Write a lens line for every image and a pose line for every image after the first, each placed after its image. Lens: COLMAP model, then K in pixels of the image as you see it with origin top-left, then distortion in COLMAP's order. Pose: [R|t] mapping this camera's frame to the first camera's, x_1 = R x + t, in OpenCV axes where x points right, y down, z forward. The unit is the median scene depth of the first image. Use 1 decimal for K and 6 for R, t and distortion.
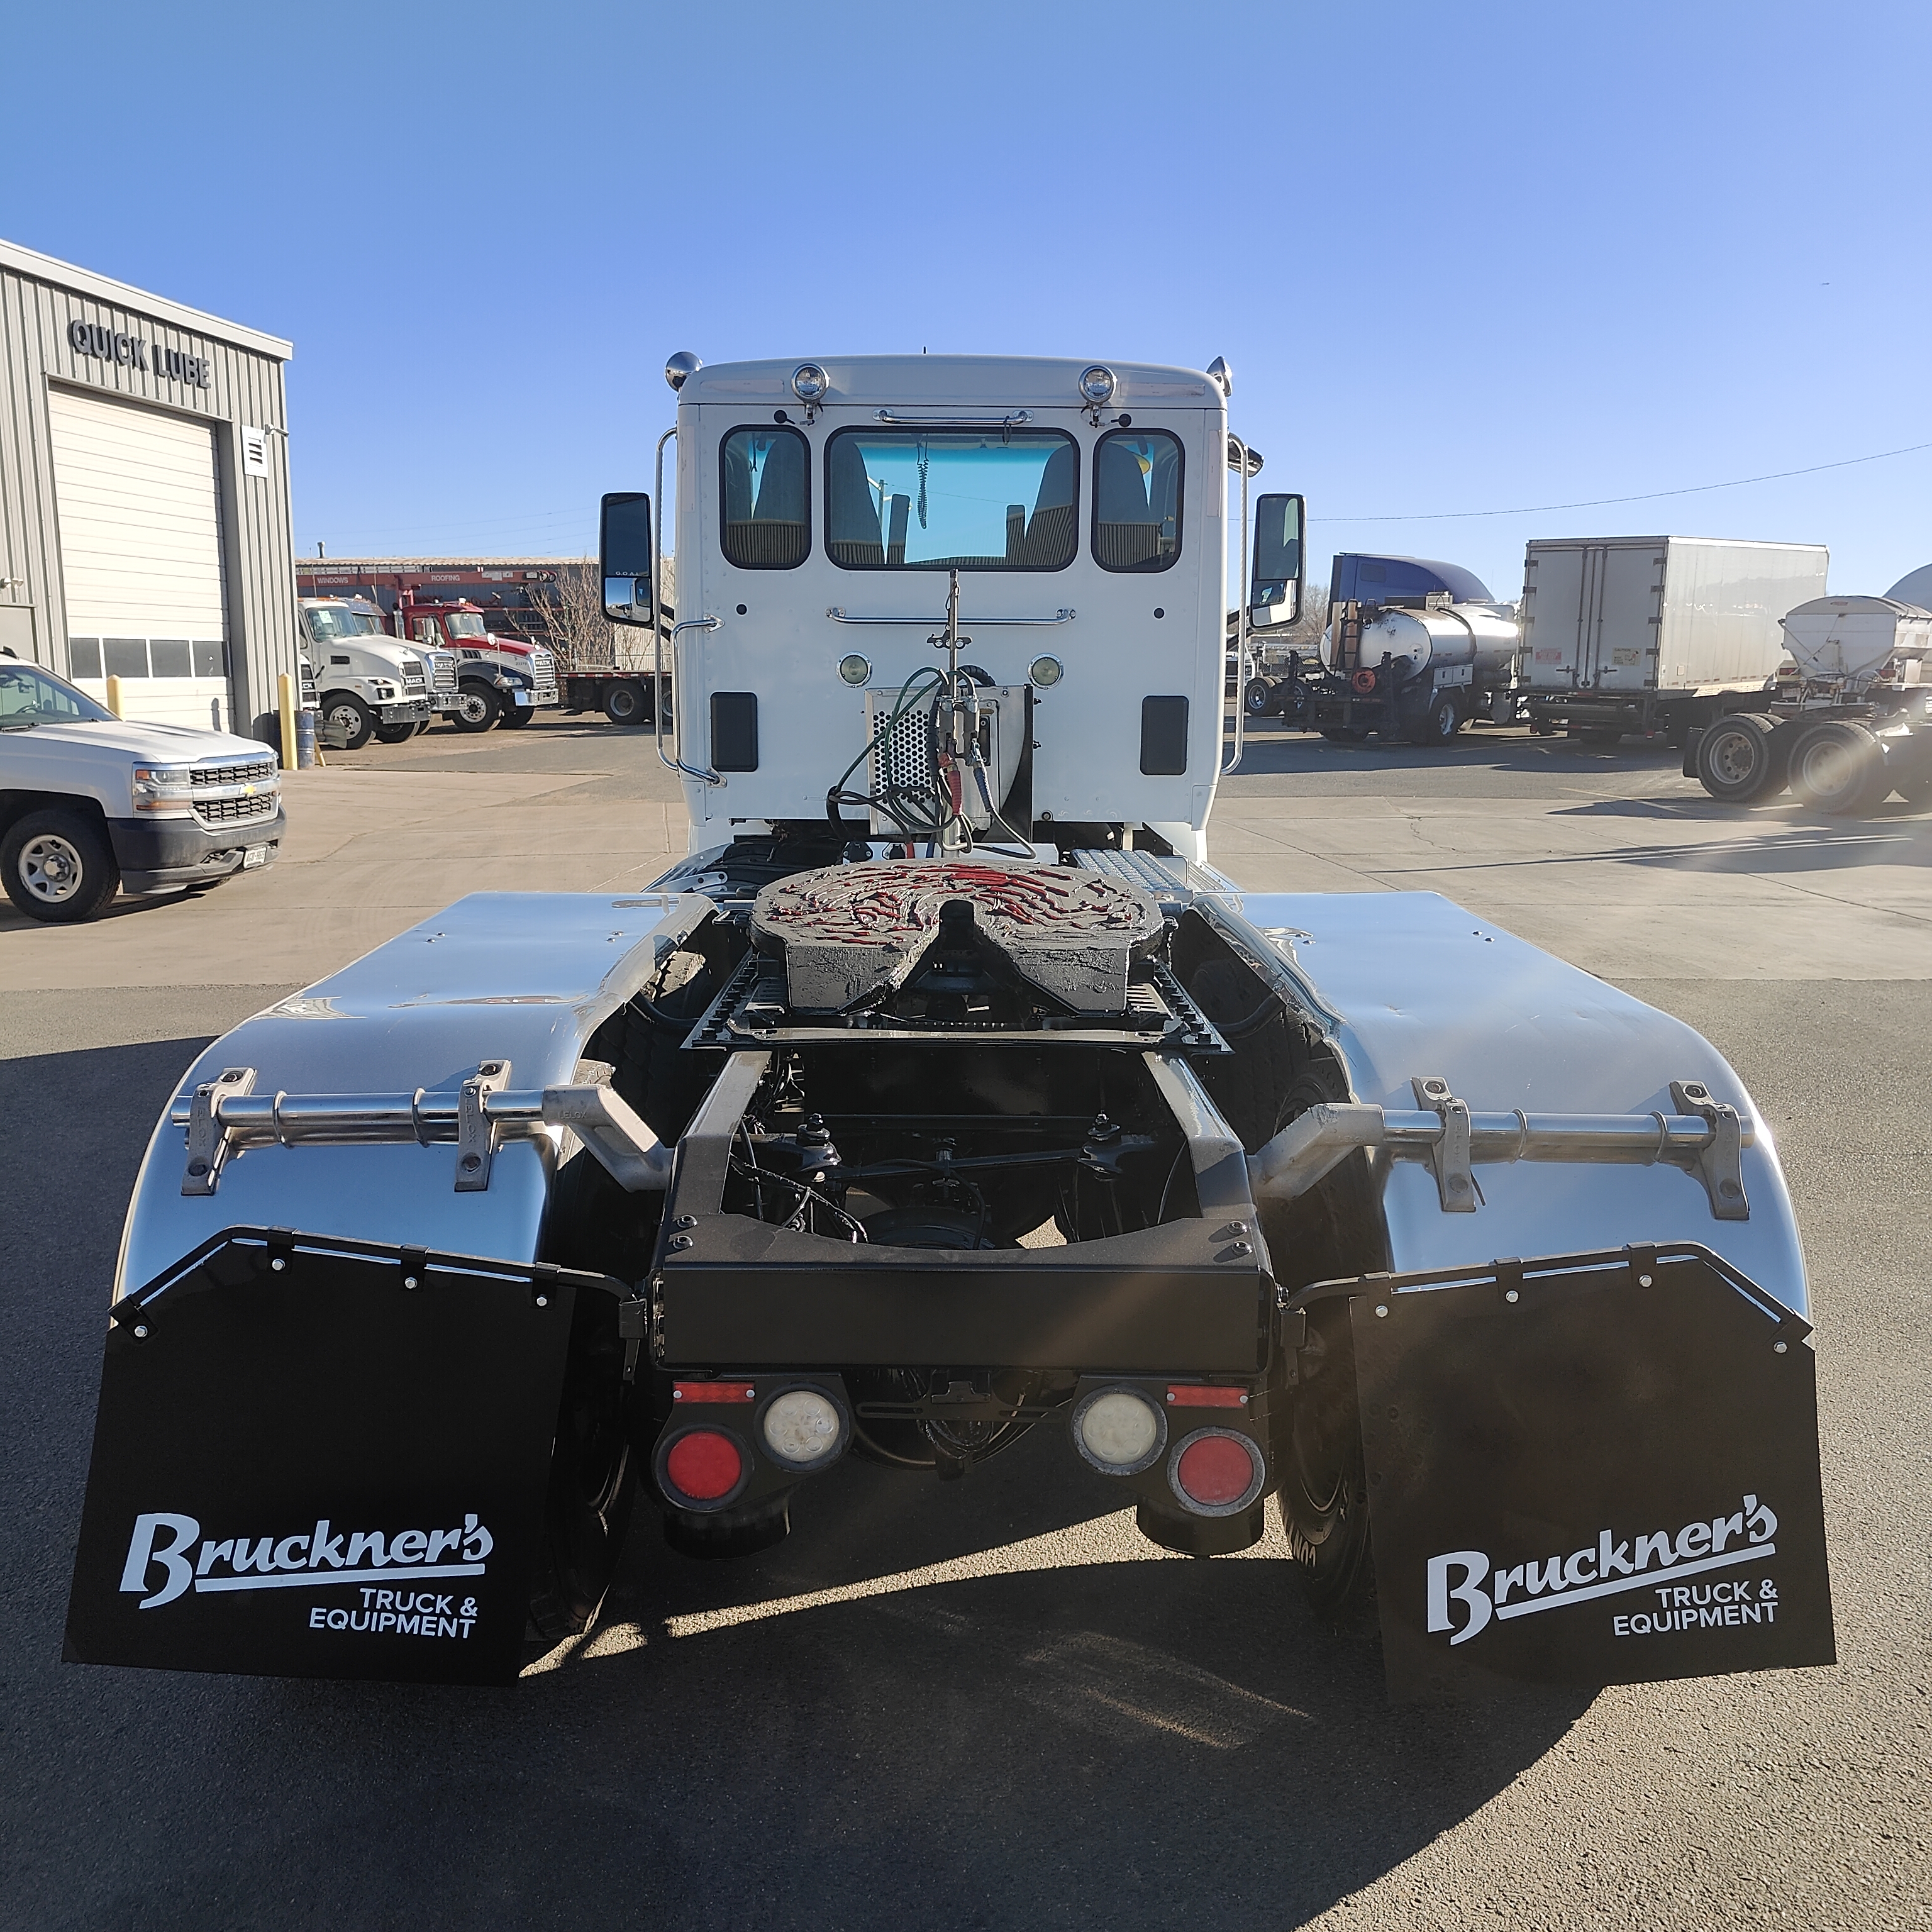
lens RADIAL K [[1738.9, 0, 971.8], [0, 1738.9, 1022.0], [0, 0, 1]] dist [0.038977, -0.049300]
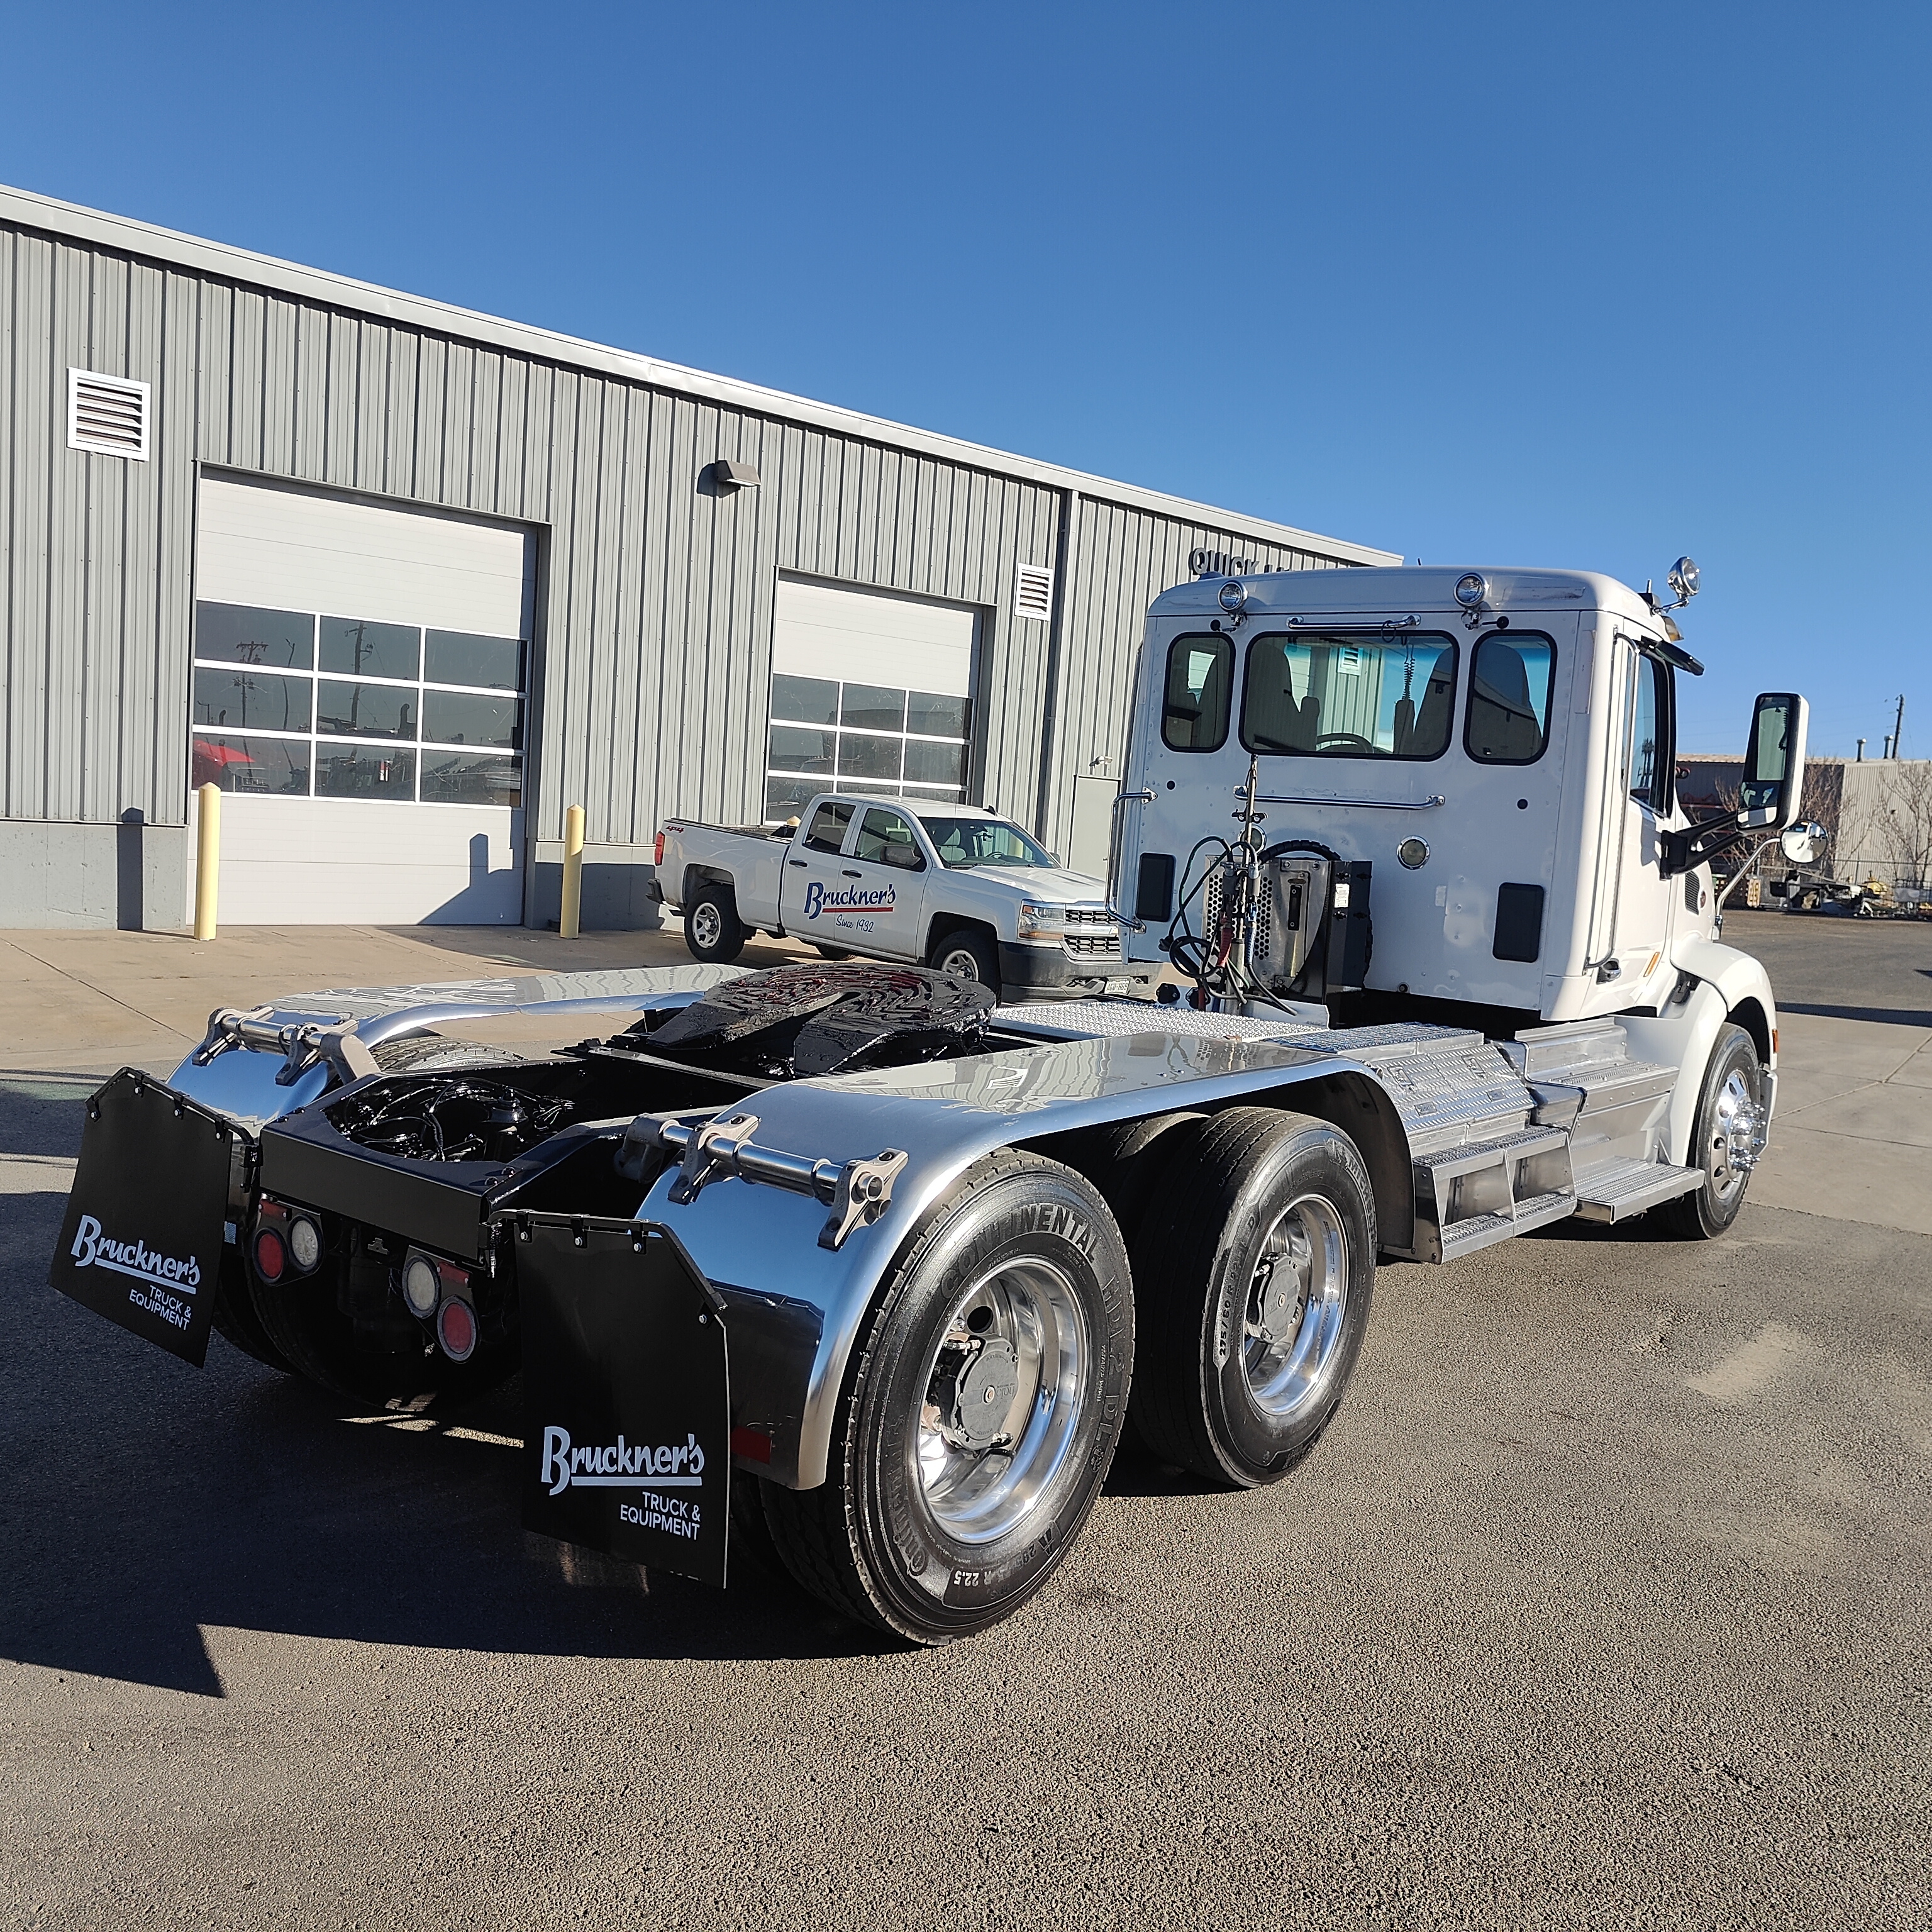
lens RADIAL K [[1738.9, 0, 971.8], [0, 1738.9, 1022.0], [0, 0, 1]] dist [0.038977, -0.049300]
pose [[0.789256, 0.122921, -0.601636, 0.495066], [-0.185791, 0.981640, -0.043170, -0.005294], [0.585284, 0.145851, 0.797603, 0.014173]]
